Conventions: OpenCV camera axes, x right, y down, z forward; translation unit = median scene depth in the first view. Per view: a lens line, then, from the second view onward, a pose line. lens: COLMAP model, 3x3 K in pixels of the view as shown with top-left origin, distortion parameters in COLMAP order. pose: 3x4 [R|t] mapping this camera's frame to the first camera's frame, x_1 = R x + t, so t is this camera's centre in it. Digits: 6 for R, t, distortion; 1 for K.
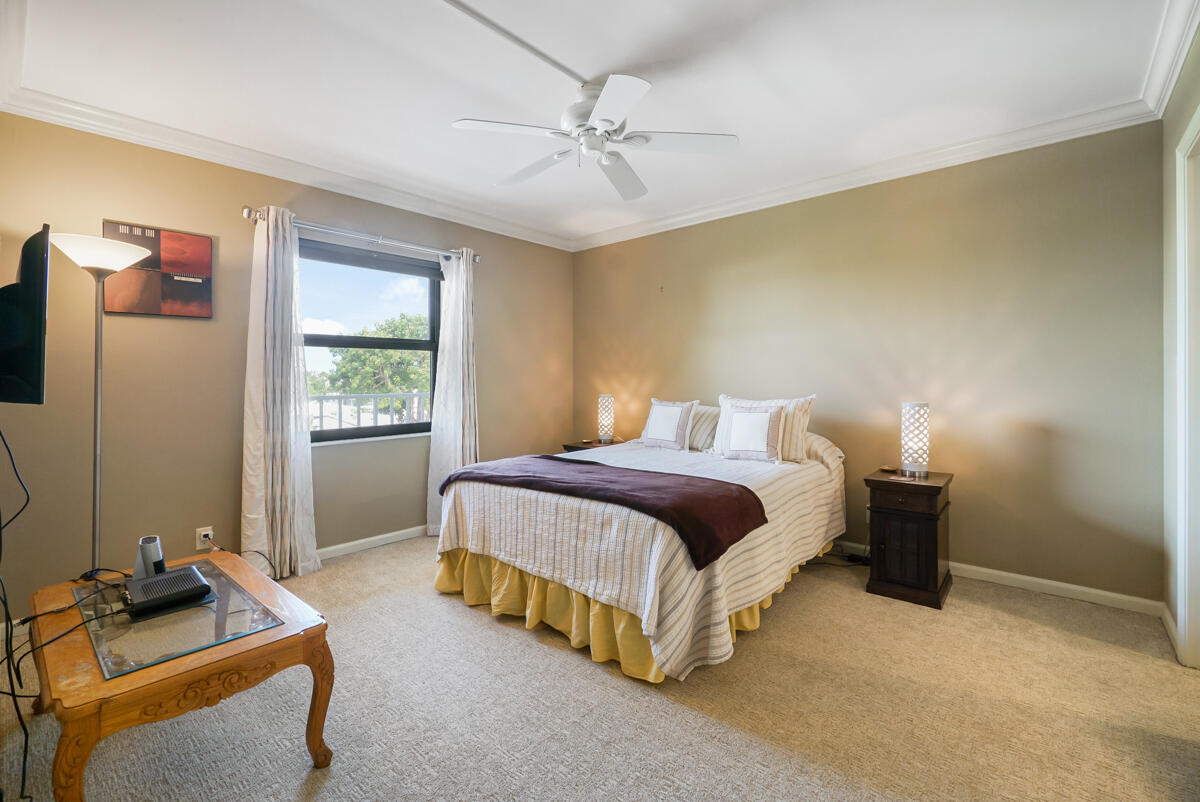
lens RADIAL K [[536.0, 0, 598.5], [0, 536.0, 387.2], [0, 0, 1]] dist [0.000556, 0.000158]
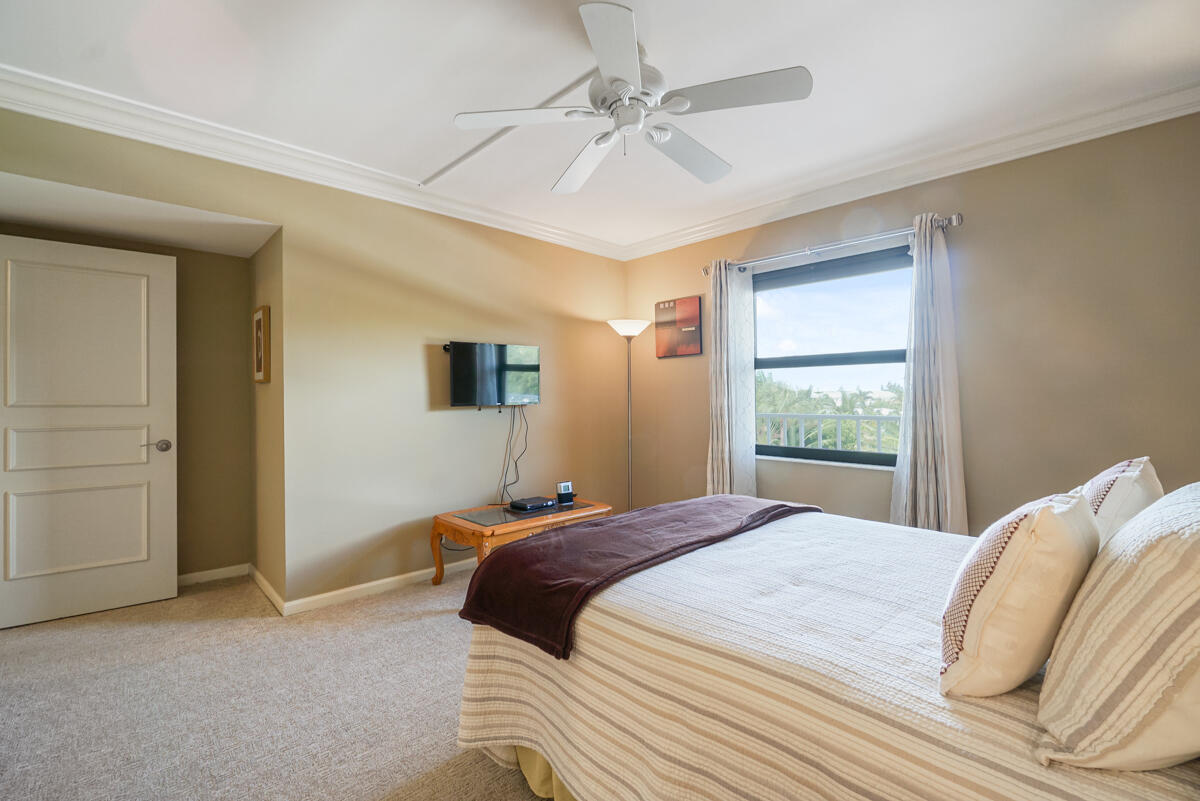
lens RADIAL K [[549.4, 0, 600.0], [0, 549.4, 400.5], [0, 0, 1]] dist [0.000173, 0.000036]
pose [[-0.119458, 0.009288, -0.992796, 0.720159], [-0.016771, 0.999795, 0.011372, -0.019508], [0.992698, 0.018009, -0.119278, 0.909824]]
